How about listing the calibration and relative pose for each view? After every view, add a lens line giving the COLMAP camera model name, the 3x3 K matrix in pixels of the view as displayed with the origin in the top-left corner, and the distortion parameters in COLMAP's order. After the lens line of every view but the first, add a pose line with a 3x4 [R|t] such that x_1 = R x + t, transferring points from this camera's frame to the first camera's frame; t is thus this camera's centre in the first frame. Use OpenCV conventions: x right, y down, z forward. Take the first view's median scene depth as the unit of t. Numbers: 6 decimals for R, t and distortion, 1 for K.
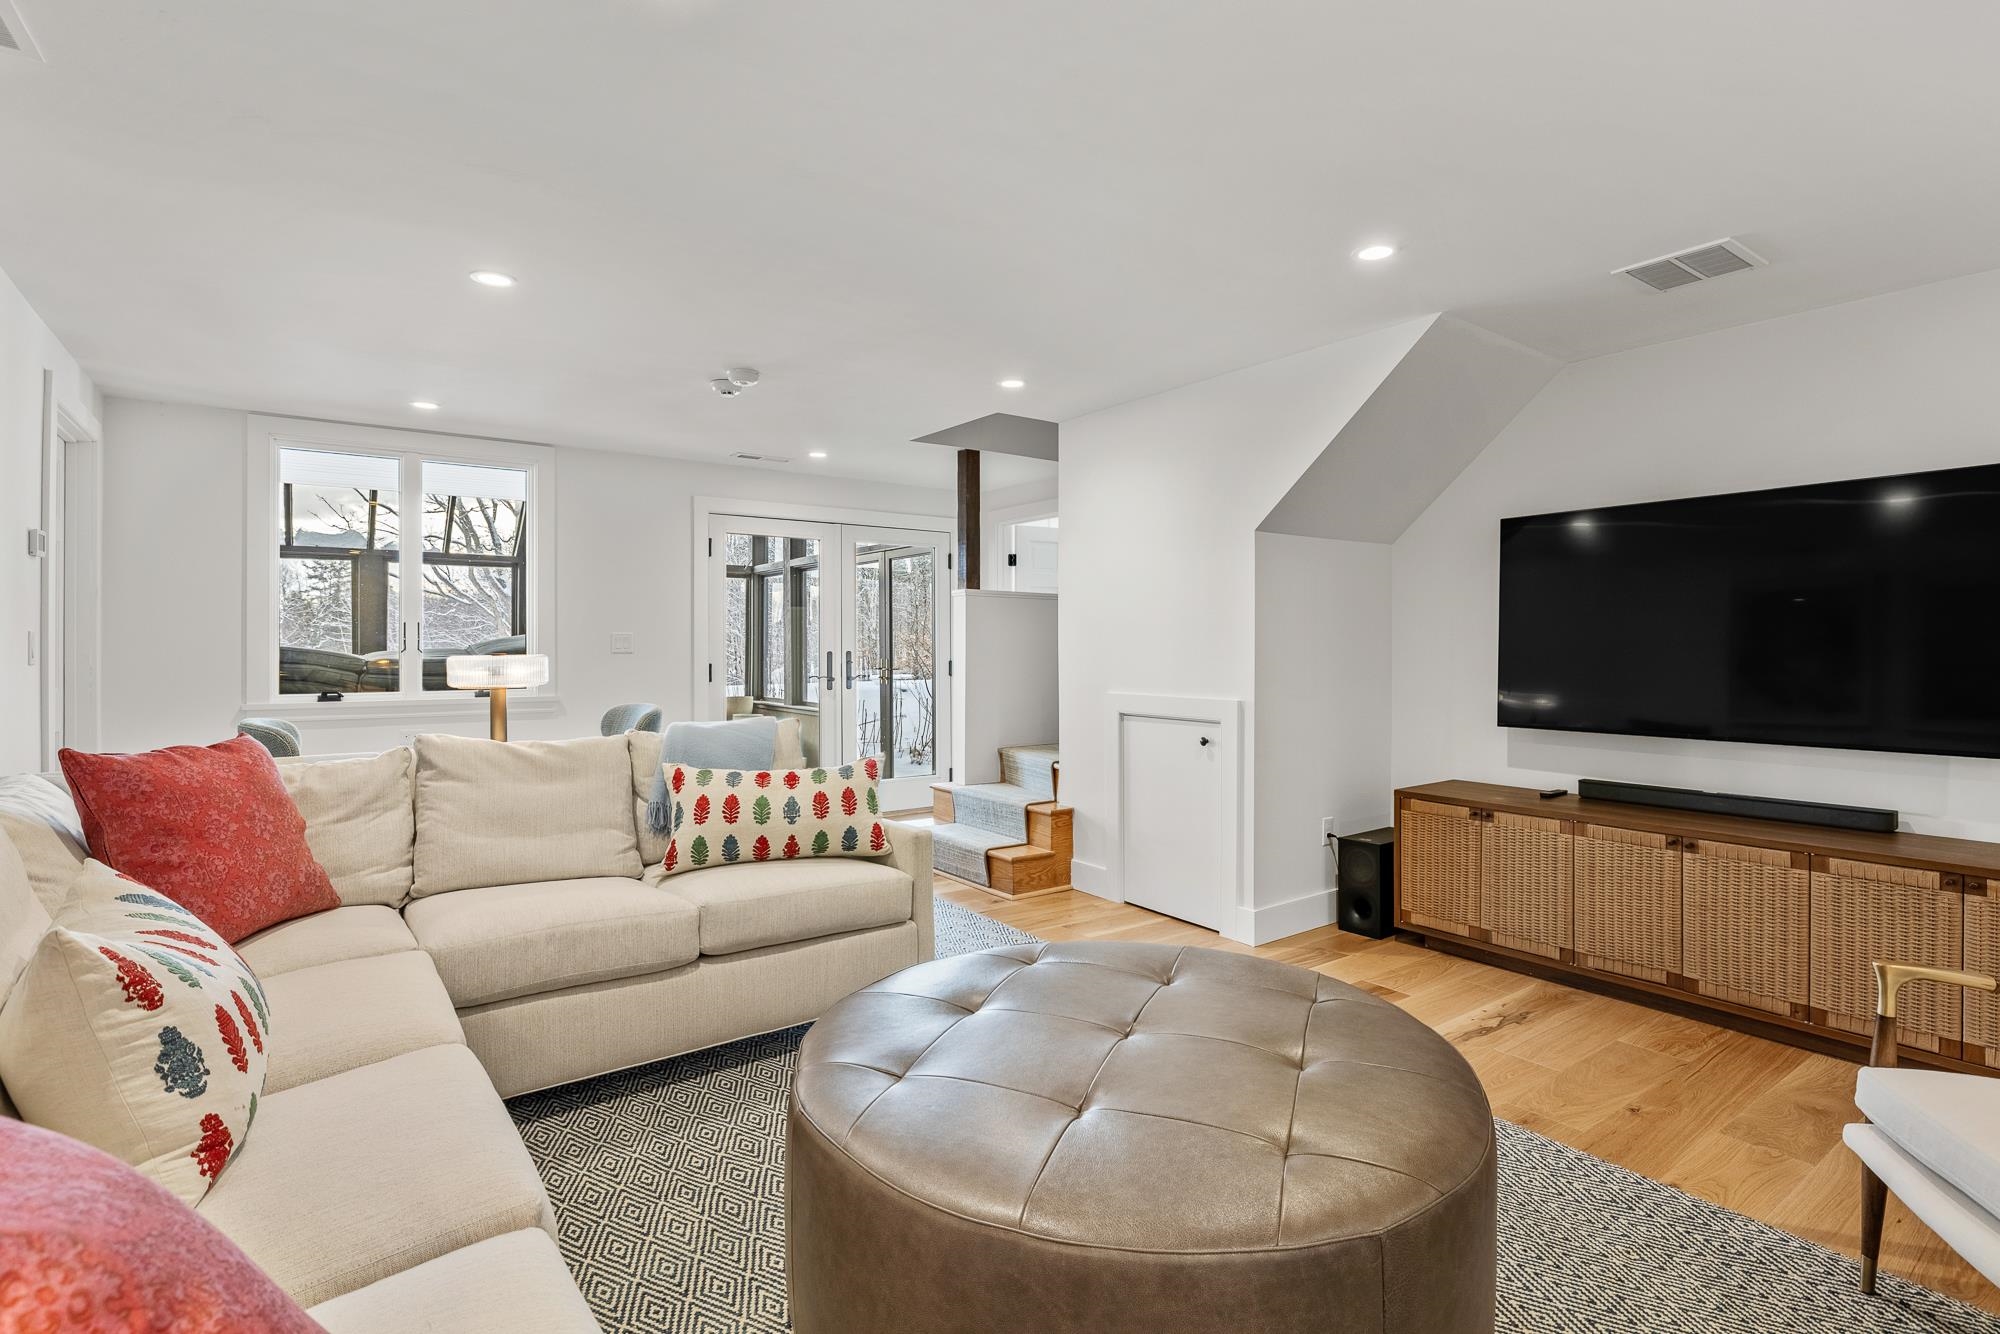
lens RADIAL K [[963.7, 0, 1002.4], [0, 963.7, 648.6], [0, 0, 1]] dist [0.001152, 0.000824]
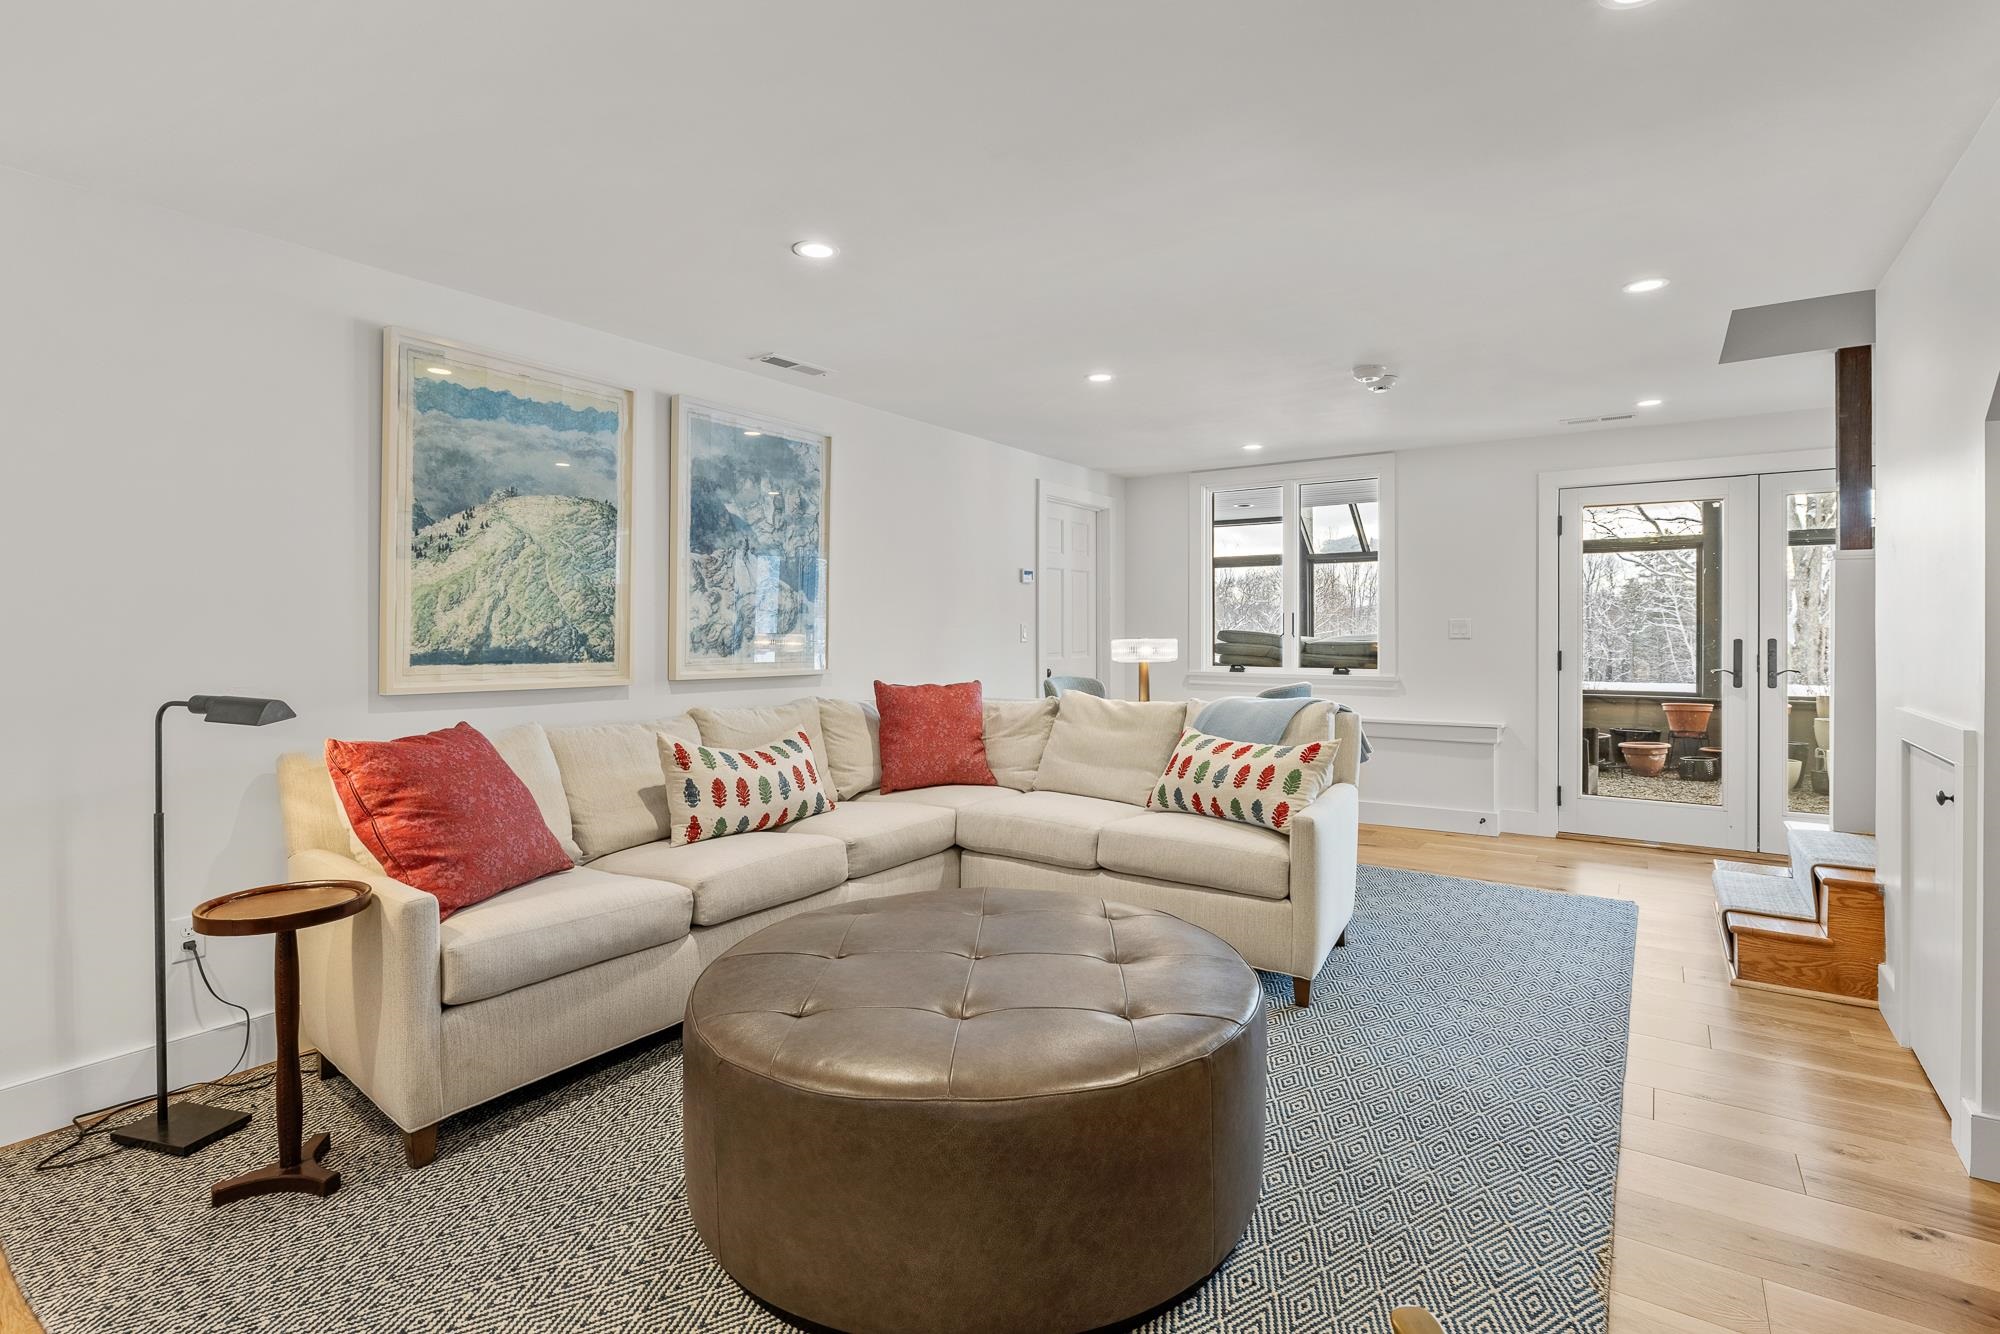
lens RADIAL K [[963.7, 0, 1030.0], [0, 963.7, 641.5], [0, 0, 1]] dist [0.001152, 0.000824]
pose [[0.347393, 0.010619, -0.937660, 0.767795], [-0.002753, 0.999943, 0.010304, -0.003100], [0.937716, -0.000998, 0.347402, 0.388406]]
